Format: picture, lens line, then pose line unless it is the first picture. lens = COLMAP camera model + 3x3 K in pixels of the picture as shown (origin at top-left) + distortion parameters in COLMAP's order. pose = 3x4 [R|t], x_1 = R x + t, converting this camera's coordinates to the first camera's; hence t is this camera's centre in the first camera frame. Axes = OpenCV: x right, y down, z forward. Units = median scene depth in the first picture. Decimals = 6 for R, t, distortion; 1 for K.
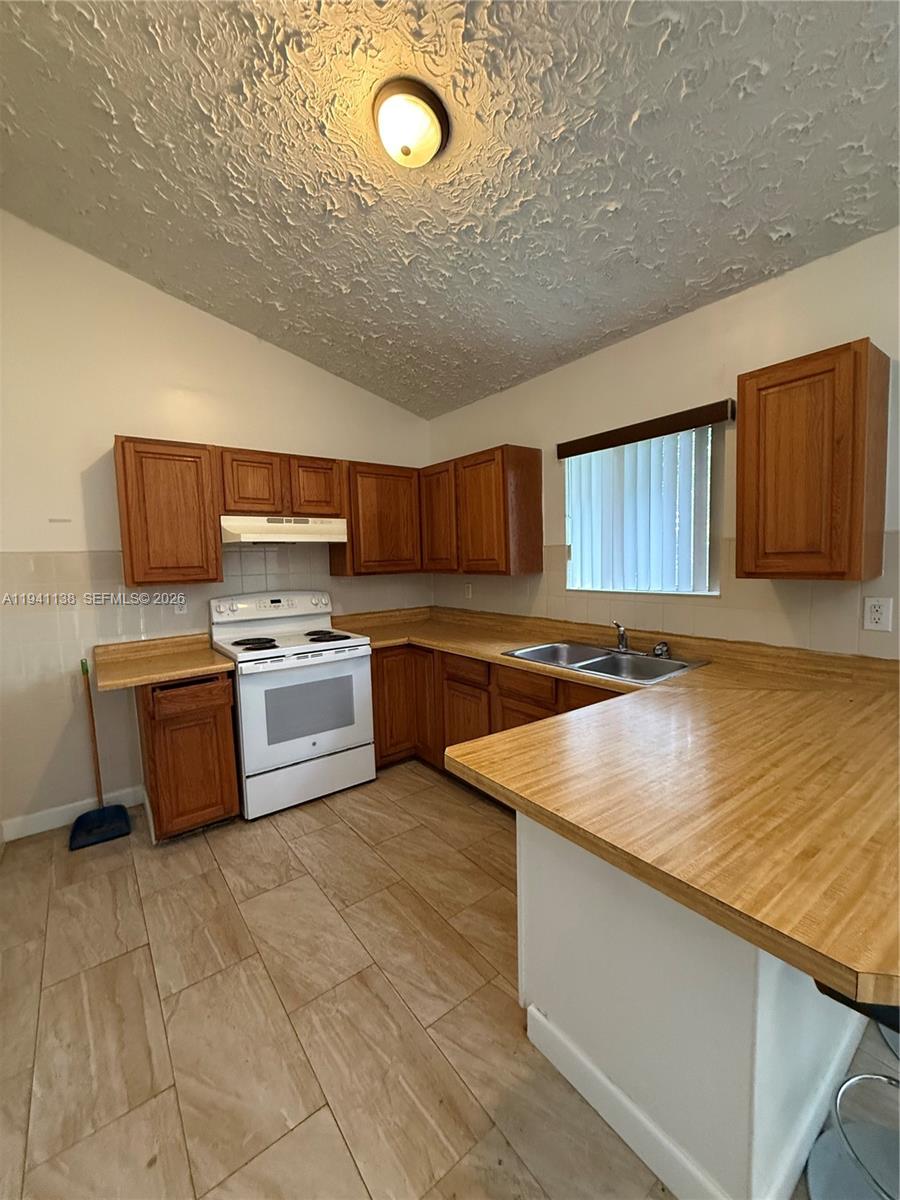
lens RADIAL K [[482.2, 0, 450.4], [0, 482.2, 597.6], [0, 0, 1]] dist [-0.001520, 0.000331]
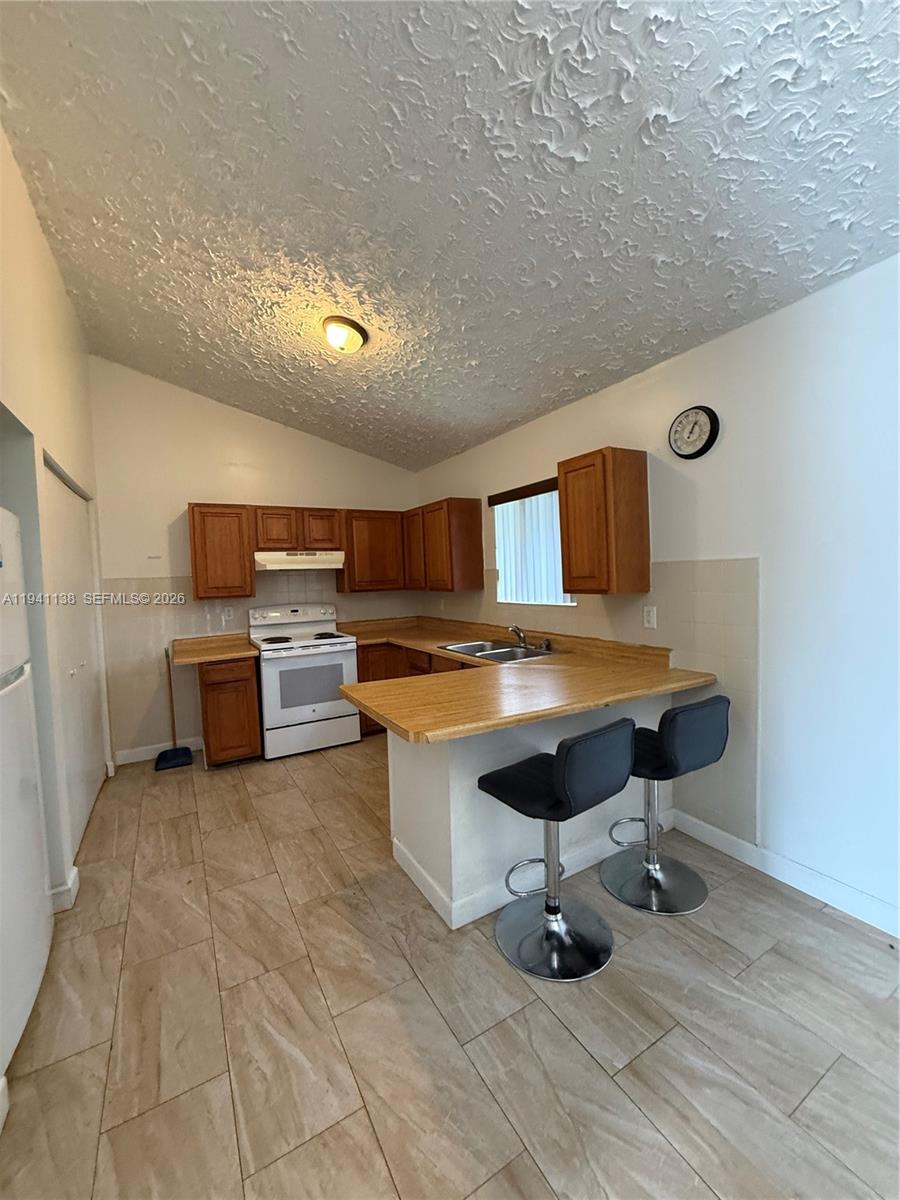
lens RADIAL K [[482.2, 0, 449.3], [0, 482.2, 597.2], [0, 0, 1]] dist [-0.001520, 0.000331]
pose [[0.991869, -0.001766, -0.127254, 0.327233], [-0.002677, 0.999393, -0.034729, 0.018818], [0.127238, 0.034787, 0.991262, -0.411817]]
